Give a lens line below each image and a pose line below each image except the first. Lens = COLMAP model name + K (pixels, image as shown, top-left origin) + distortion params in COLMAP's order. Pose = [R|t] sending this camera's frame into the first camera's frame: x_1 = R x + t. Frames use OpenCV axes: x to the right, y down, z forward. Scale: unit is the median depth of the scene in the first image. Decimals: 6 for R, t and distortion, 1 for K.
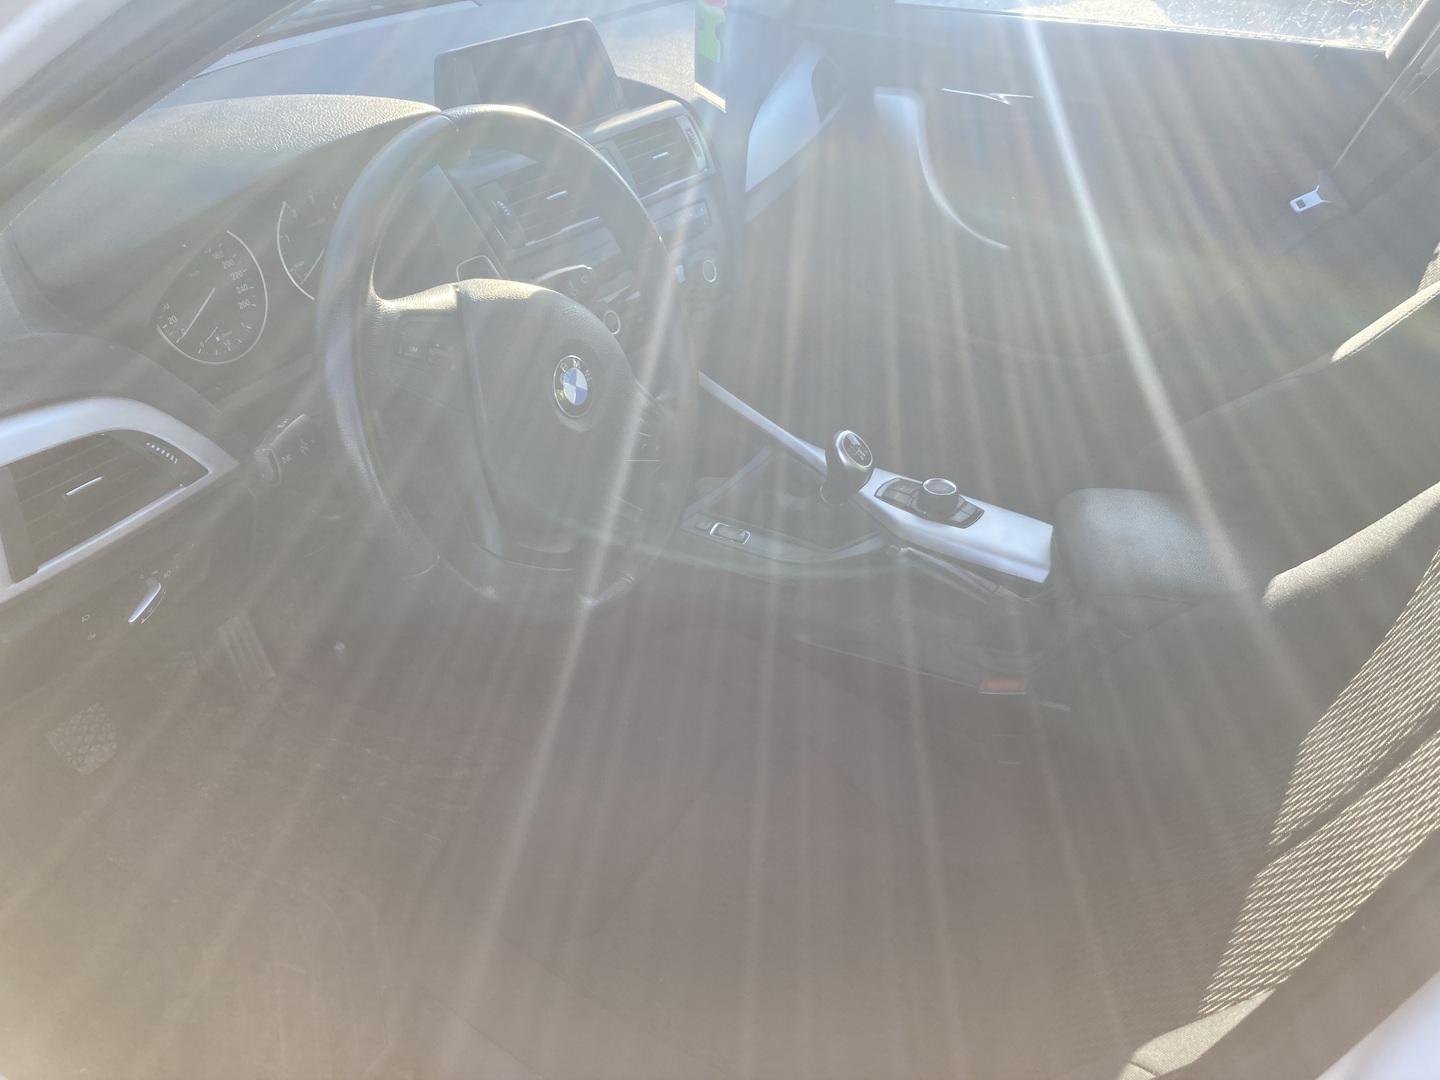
lens RADIAL K [[1157.8, 0, 720.0], [0, 1157.8, 540.0], [0, 0, 1]] dist [0.004470, -0.277120]
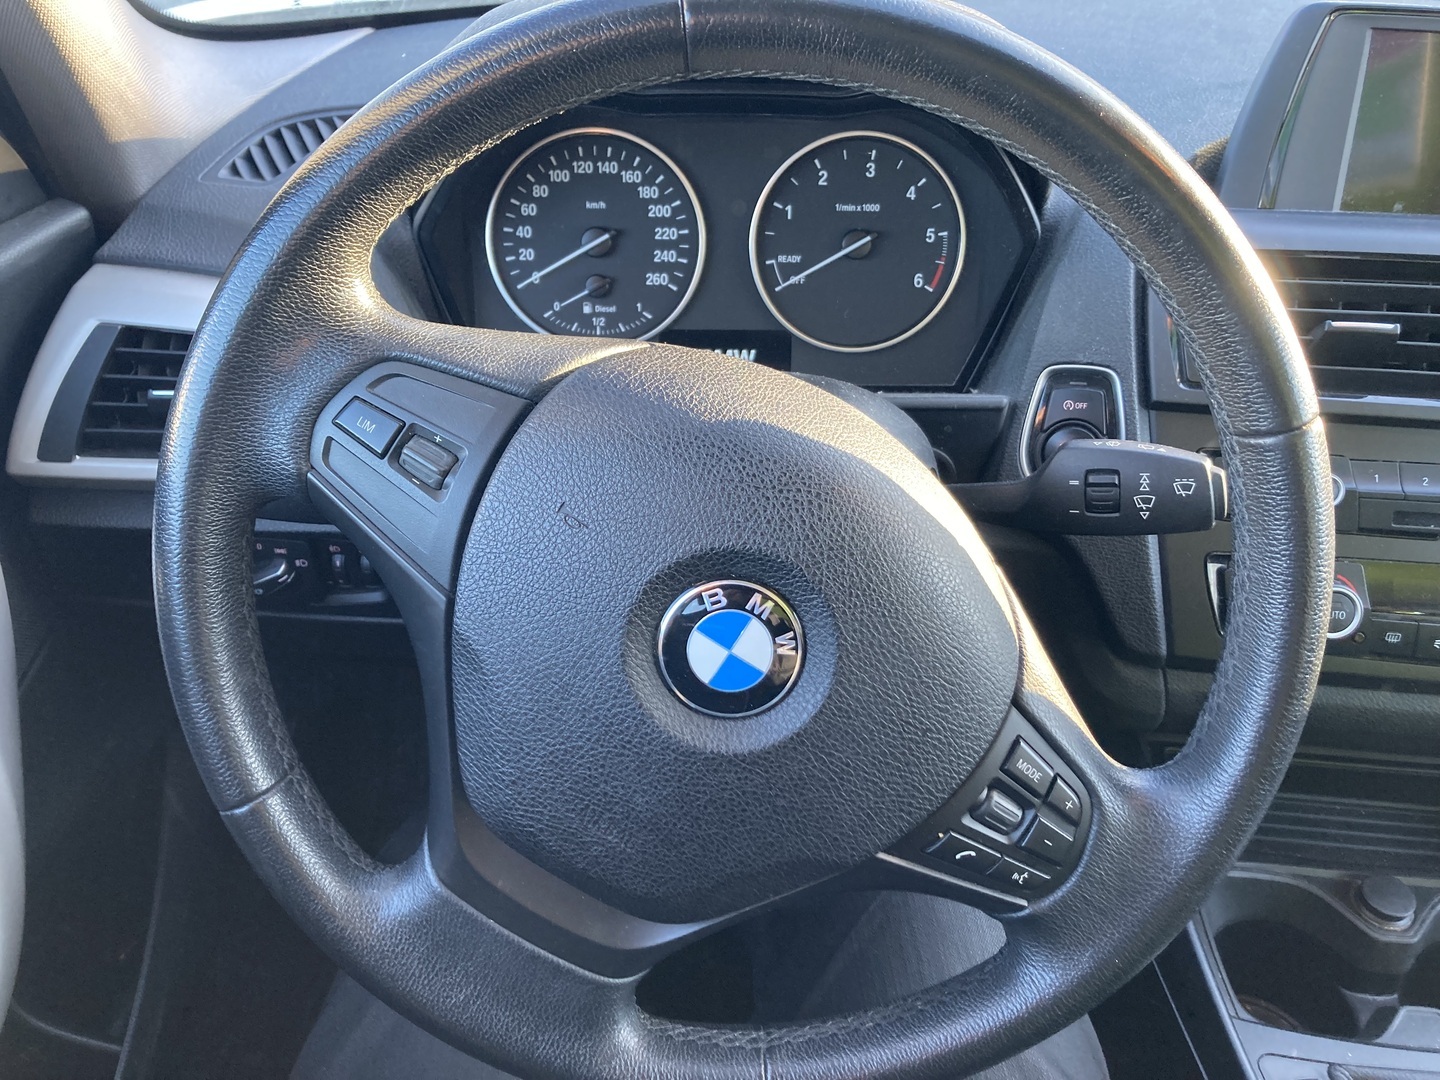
lens RADIAL K [[1157.8, 0, 720.0], [0, 1157.8, 540.0], [0, 0, 1]] dist [0.004470, -0.277120]
pose [[0.477261, 0.446759, -0.756722, 0.156347], [-0.498175, 0.846931, 0.185821, -0.224627], [0.723909, 0.288295, 0.626771, 0.676363]]
